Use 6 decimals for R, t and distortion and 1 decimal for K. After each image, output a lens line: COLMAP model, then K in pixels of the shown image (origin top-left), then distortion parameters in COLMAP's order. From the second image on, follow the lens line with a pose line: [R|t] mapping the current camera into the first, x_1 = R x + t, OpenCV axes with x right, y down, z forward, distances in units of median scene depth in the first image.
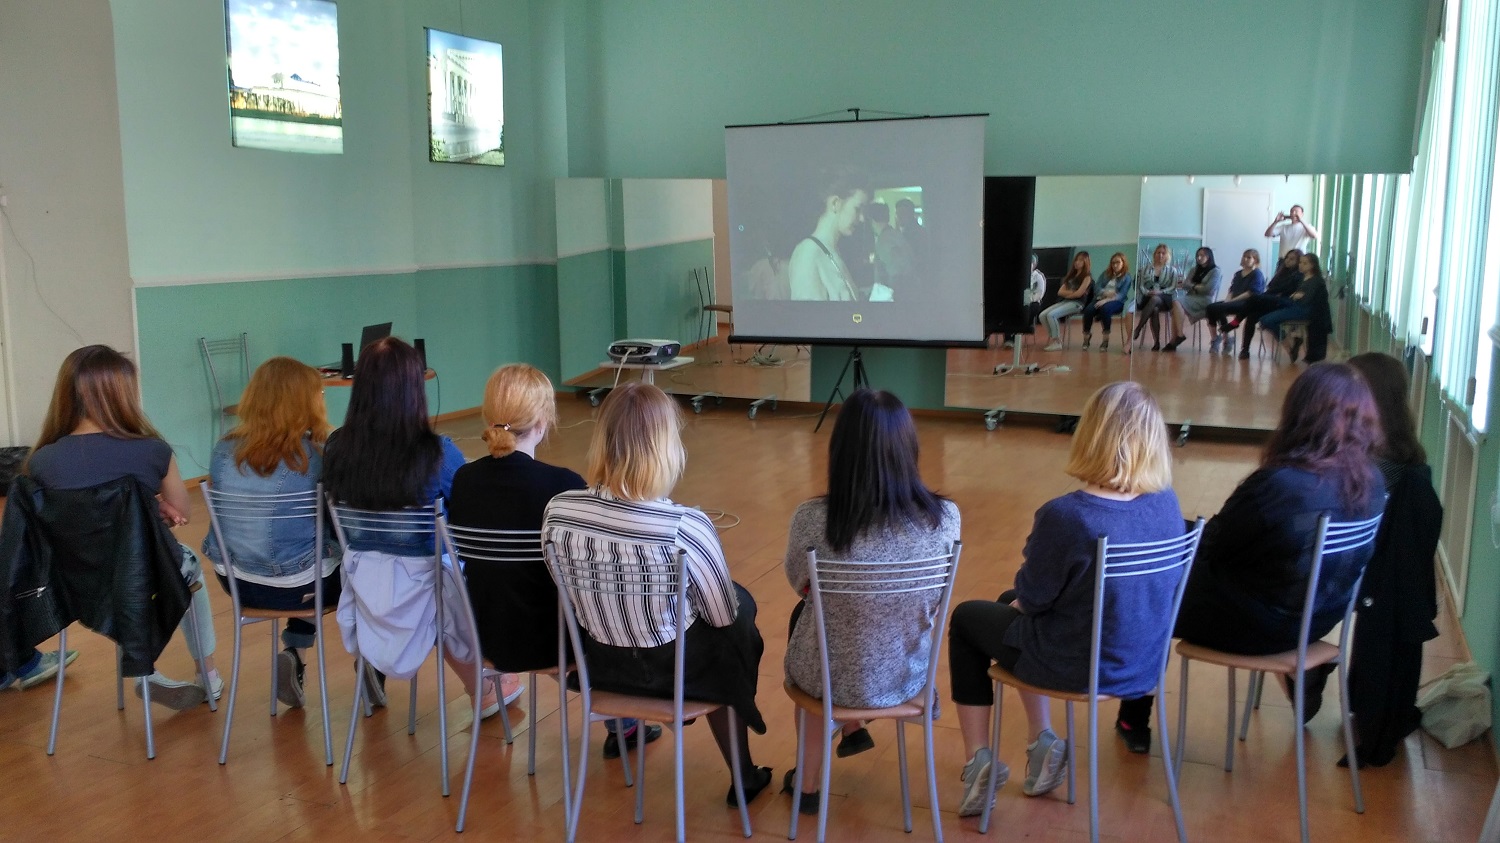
lens RADIAL K [[1363.3, 0, 749.9], [0, 1363.3, 445.1], [0, 0, 1]] dist [0.078201, -0.133208]
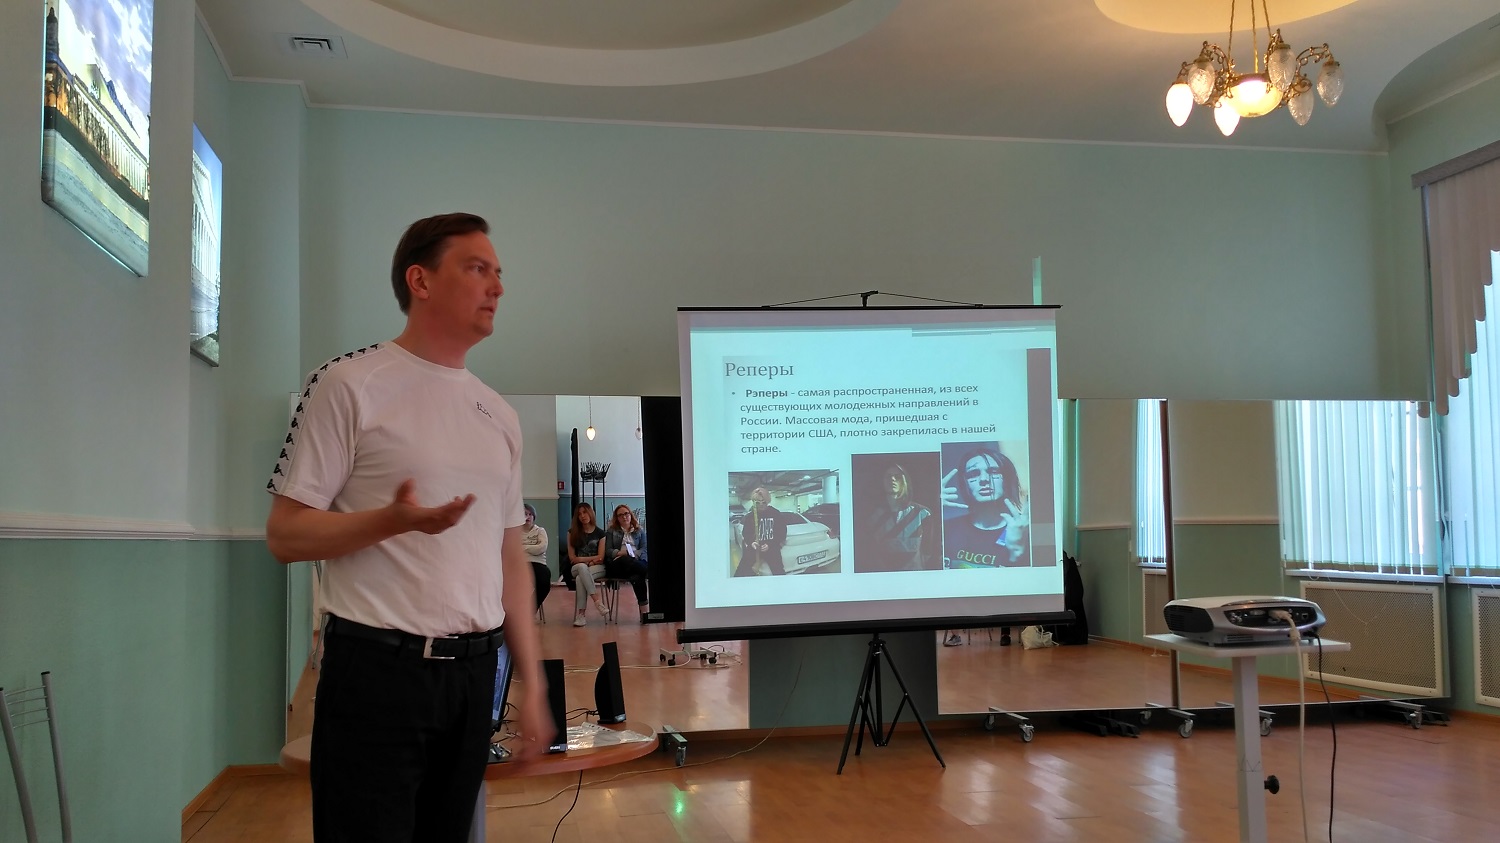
lens RADIAL K [[1363.3, 0, 749.9], [0, 1363.3, 445.1], [0, 0, 1]] dist [0.078201, -0.133208]
pose [[0.836229, 0.017705, 0.548094, -0.342203], [0.111342, 0.973179, -0.201311, -0.033899], [-0.536958, 0.229368, 0.811829, 0.467156]]
